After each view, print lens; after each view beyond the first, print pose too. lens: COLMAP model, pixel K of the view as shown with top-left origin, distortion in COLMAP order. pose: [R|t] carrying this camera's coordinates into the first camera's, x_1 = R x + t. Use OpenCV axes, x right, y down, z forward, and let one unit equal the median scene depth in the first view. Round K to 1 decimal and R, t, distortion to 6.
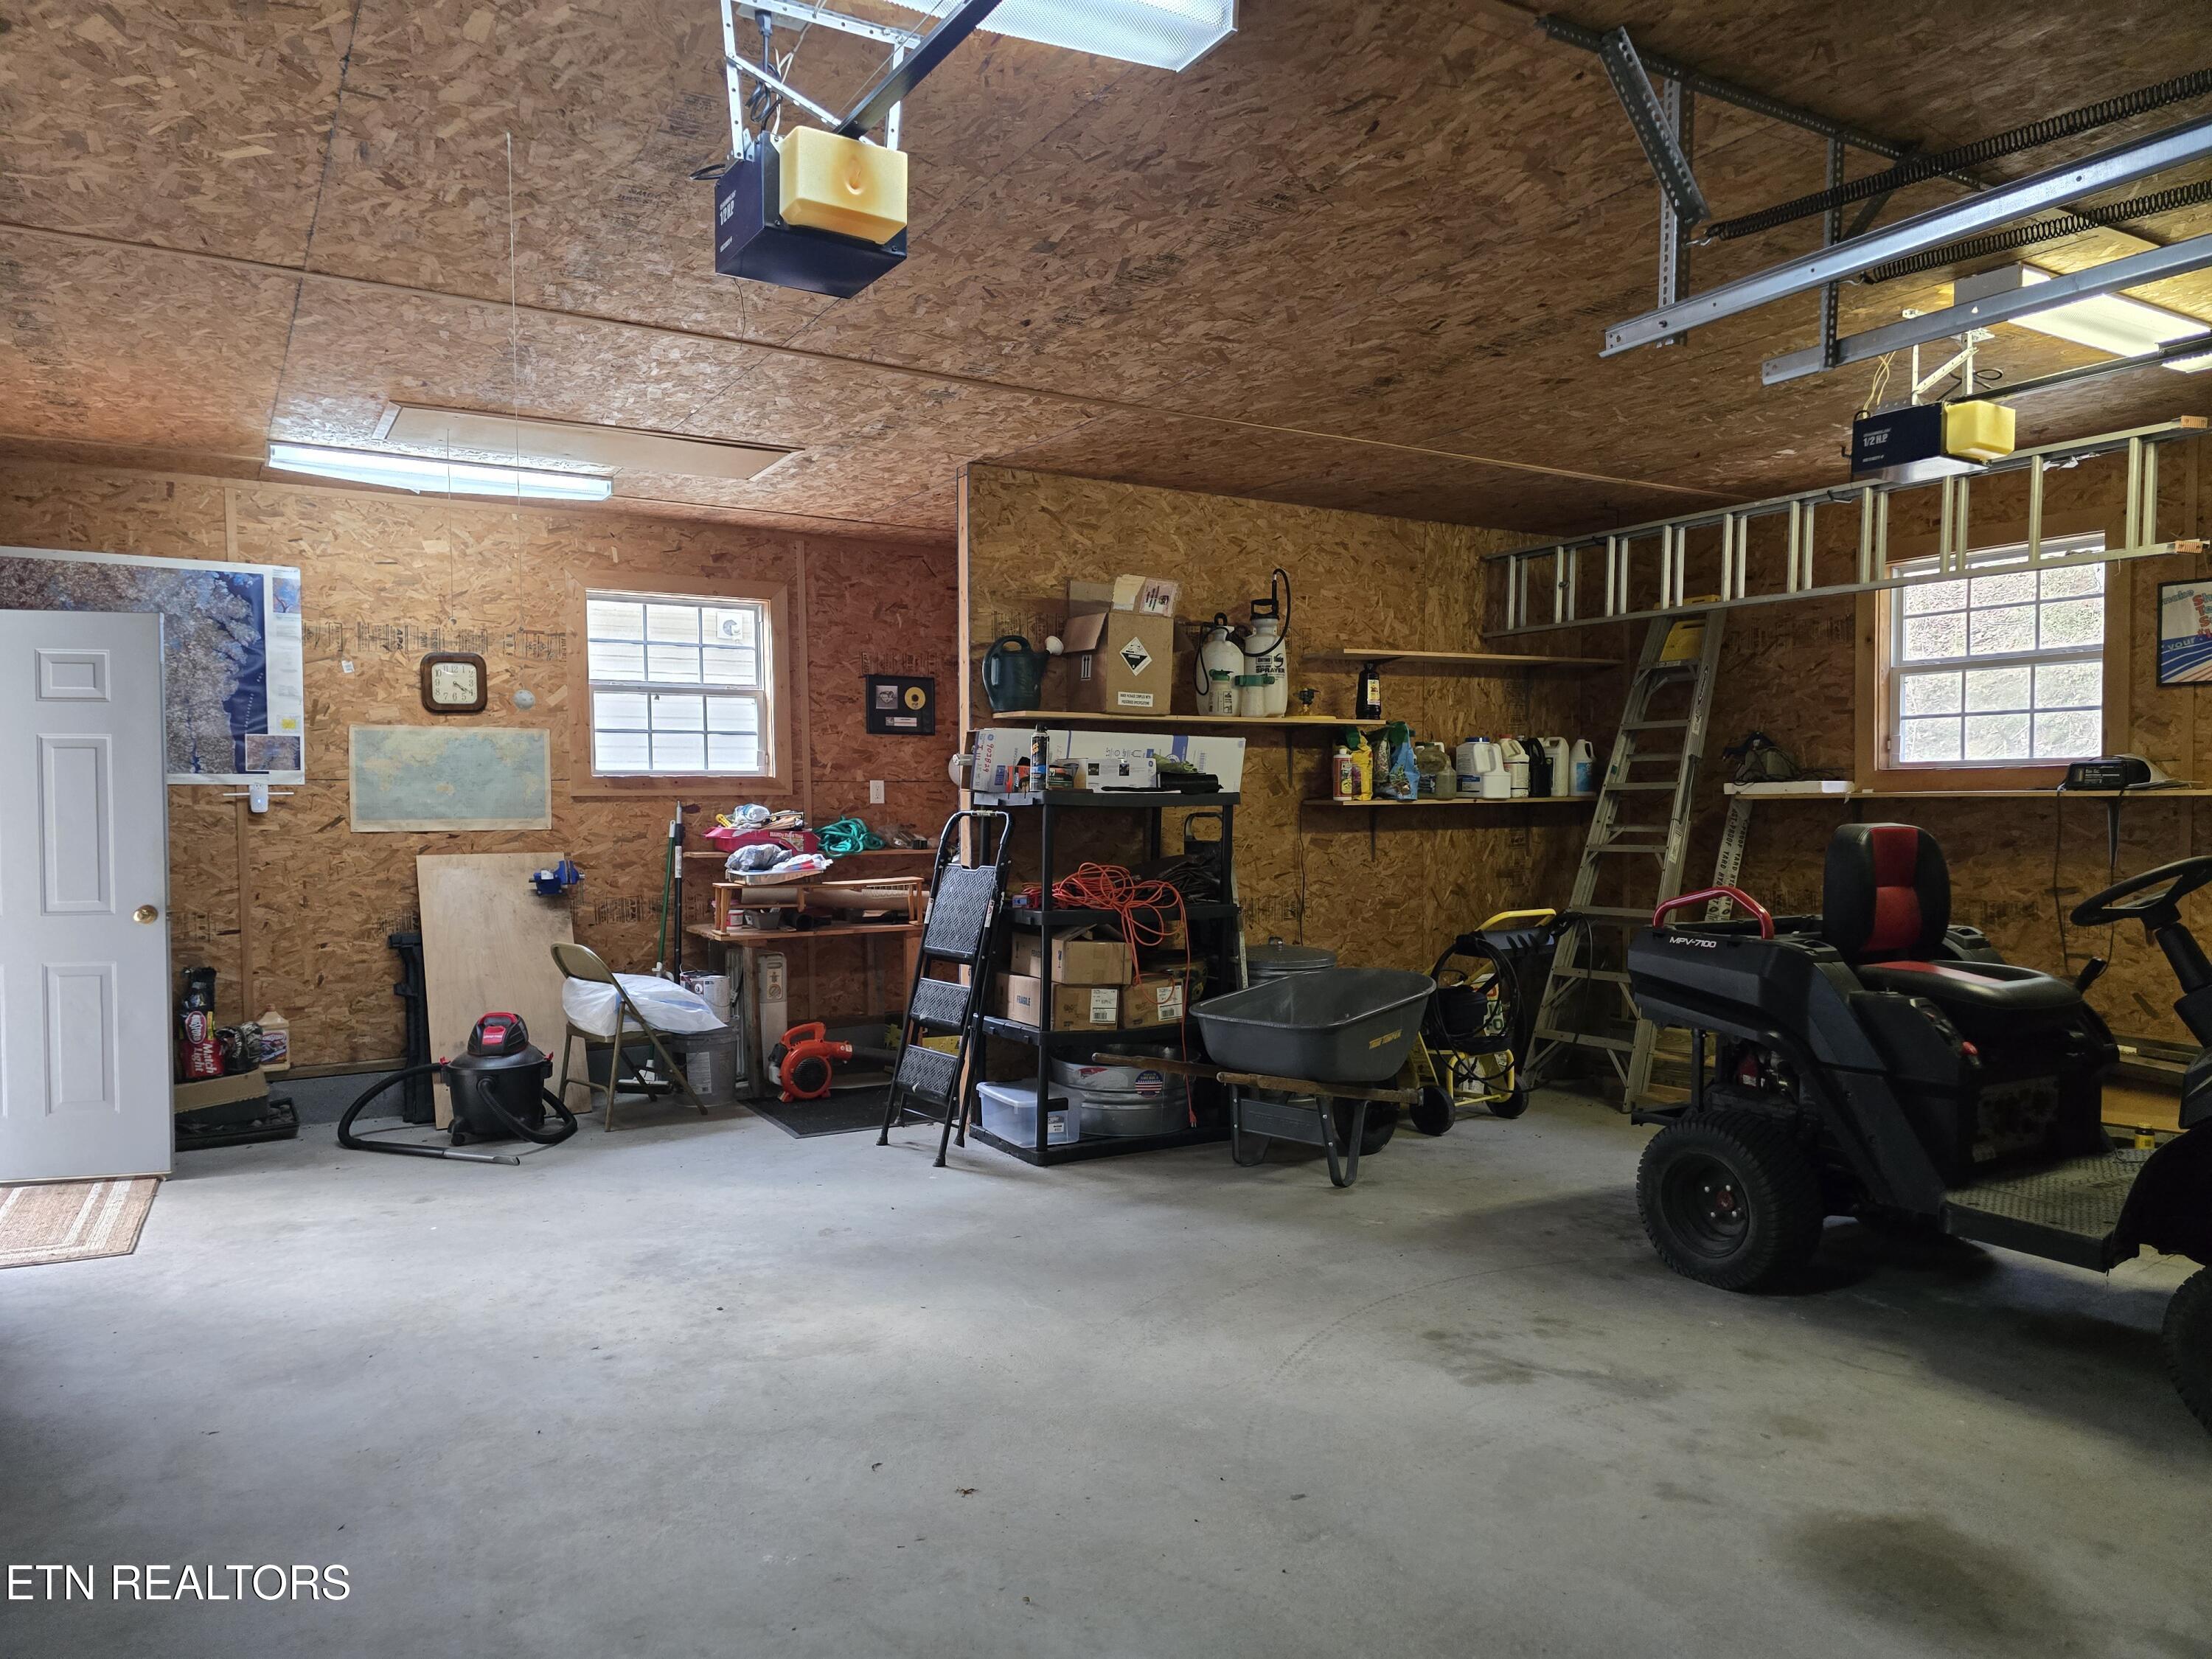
lens RADIAL K [[1474.7, 0, 1103.3], [0, 1474.7, 857.7], [0, 0, 1]] dist [0.067660, -0.066909]
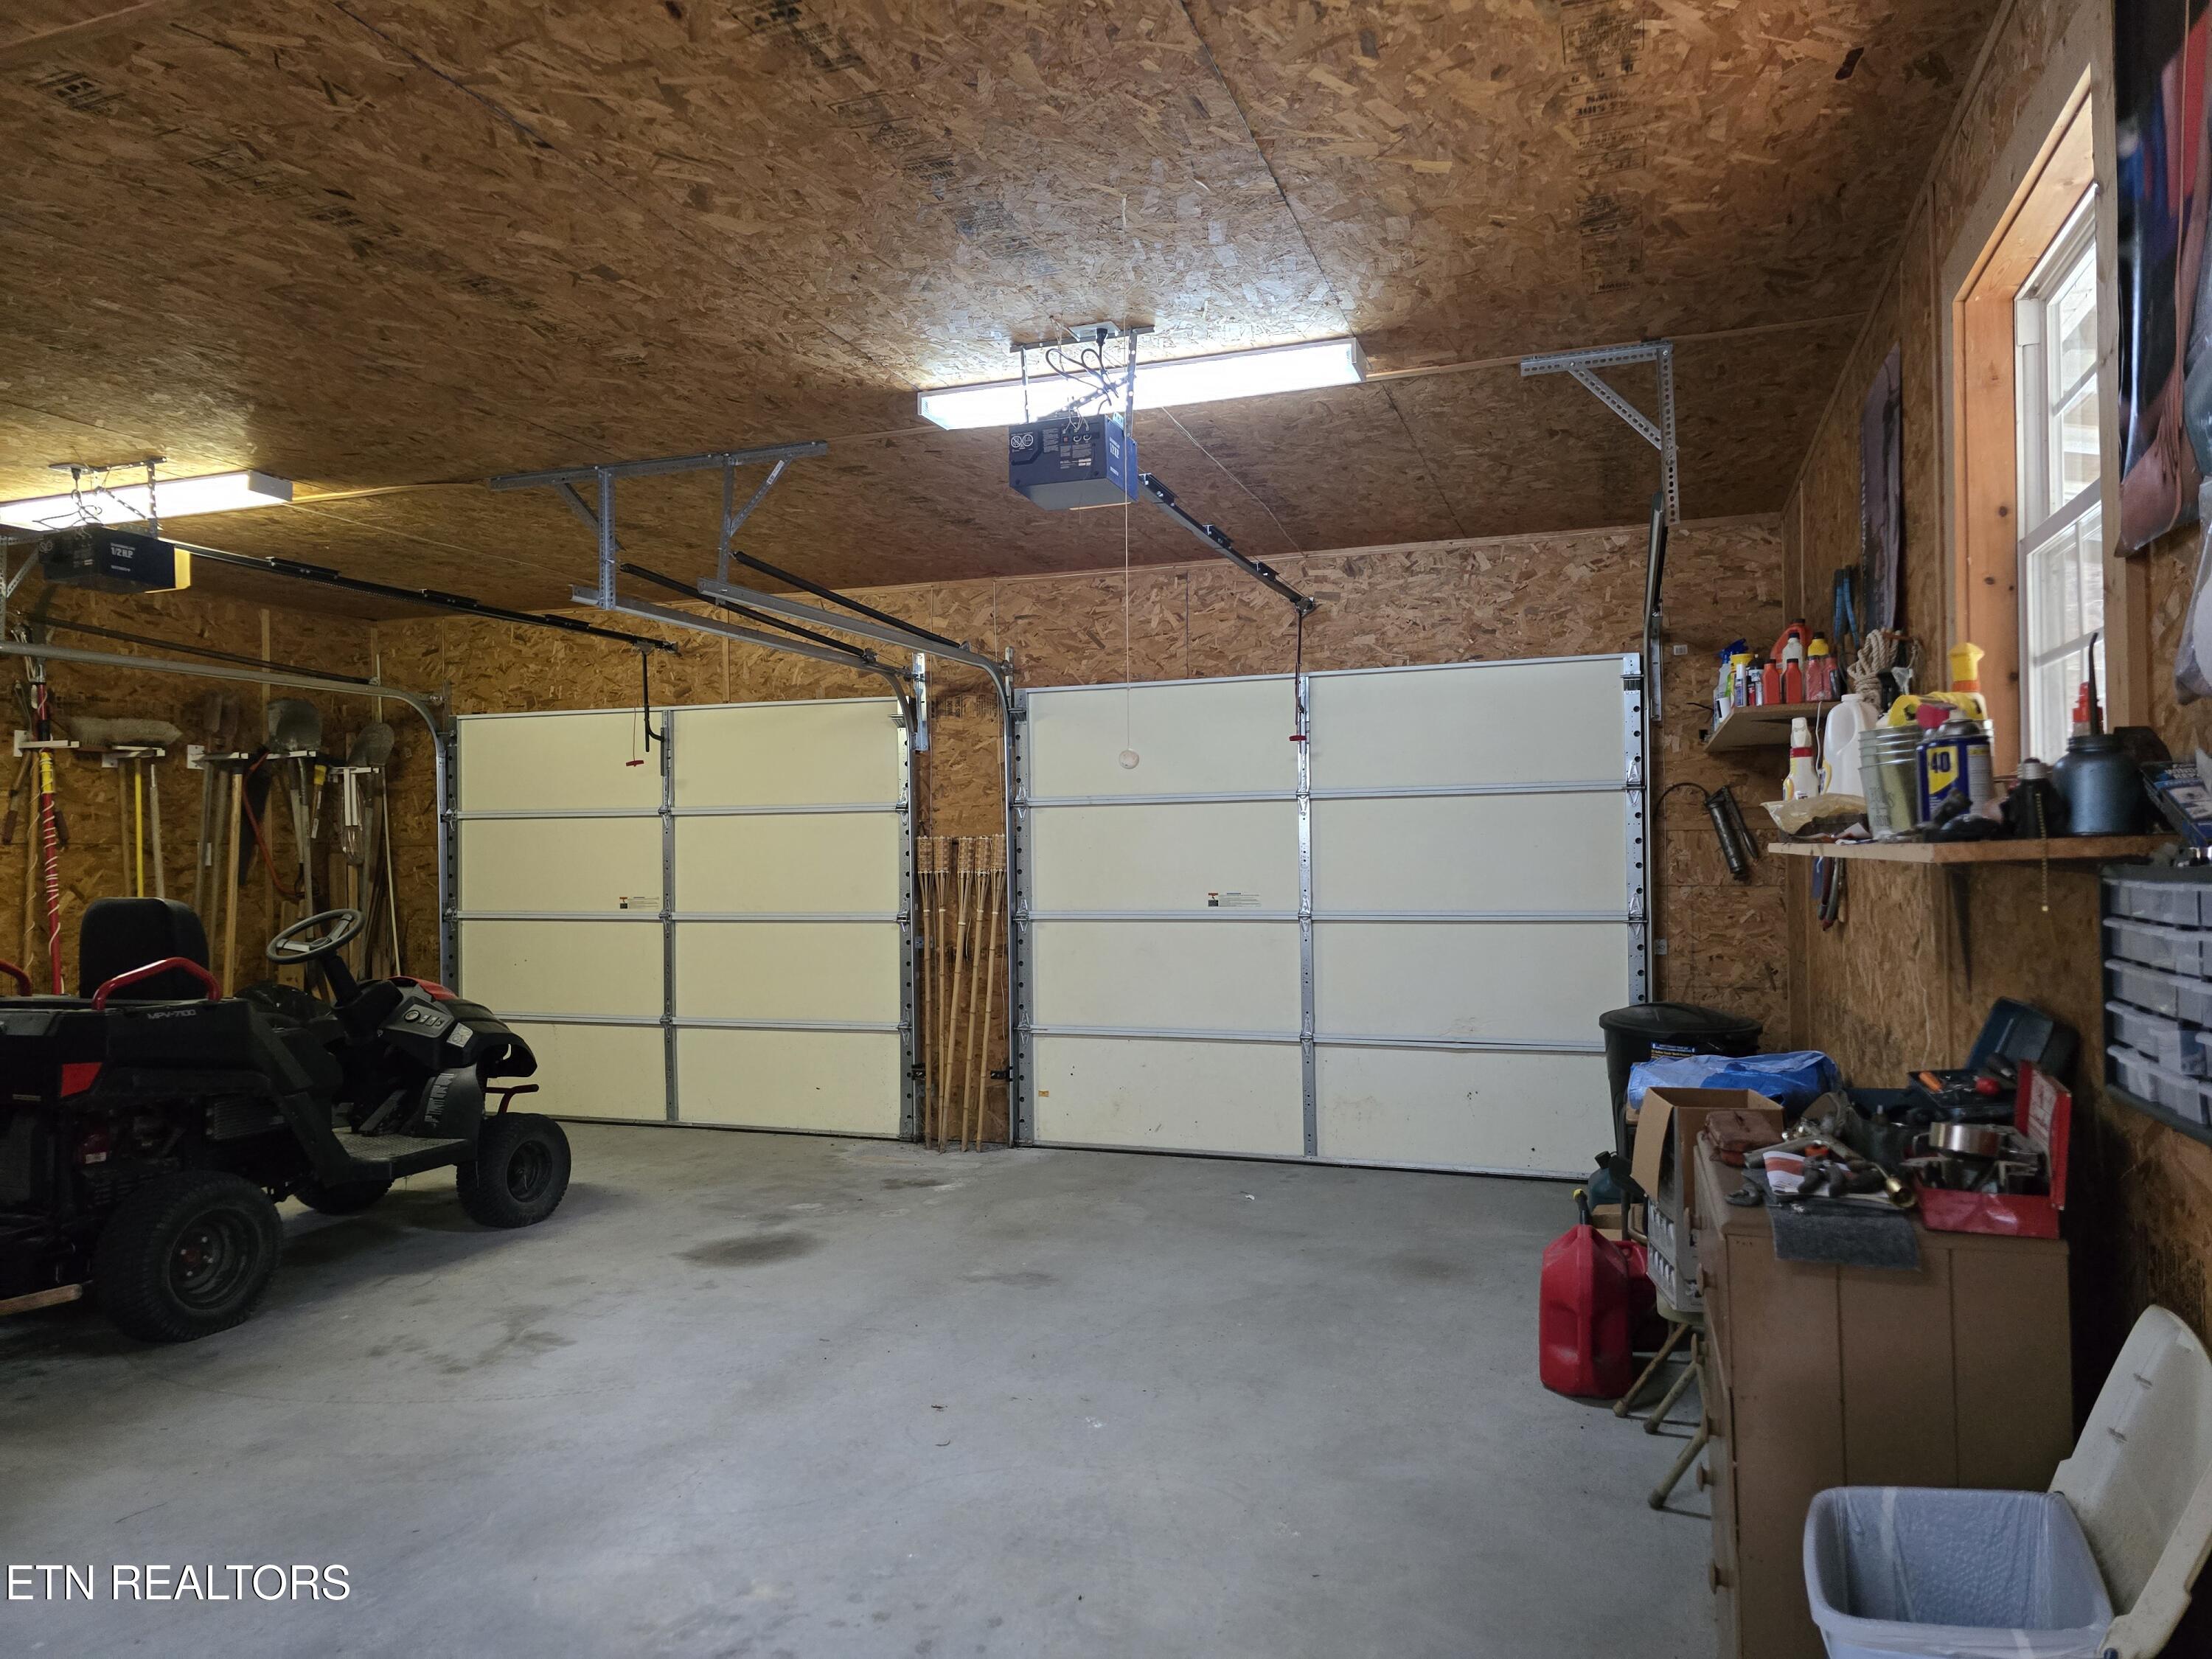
lens RADIAL K [[1474.7, 0, 1103.3], [0, 1474.7, 857.7], [0, 0, 1]] dist [0.067660, -0.066909]
pose [[-0.631010, 0.012618, 0.775672, -0.959548], [0.046646, 0.998676, 0.021701, -0.050446], [-0.774371, 0.049875, -0.630763, 1.372296]]
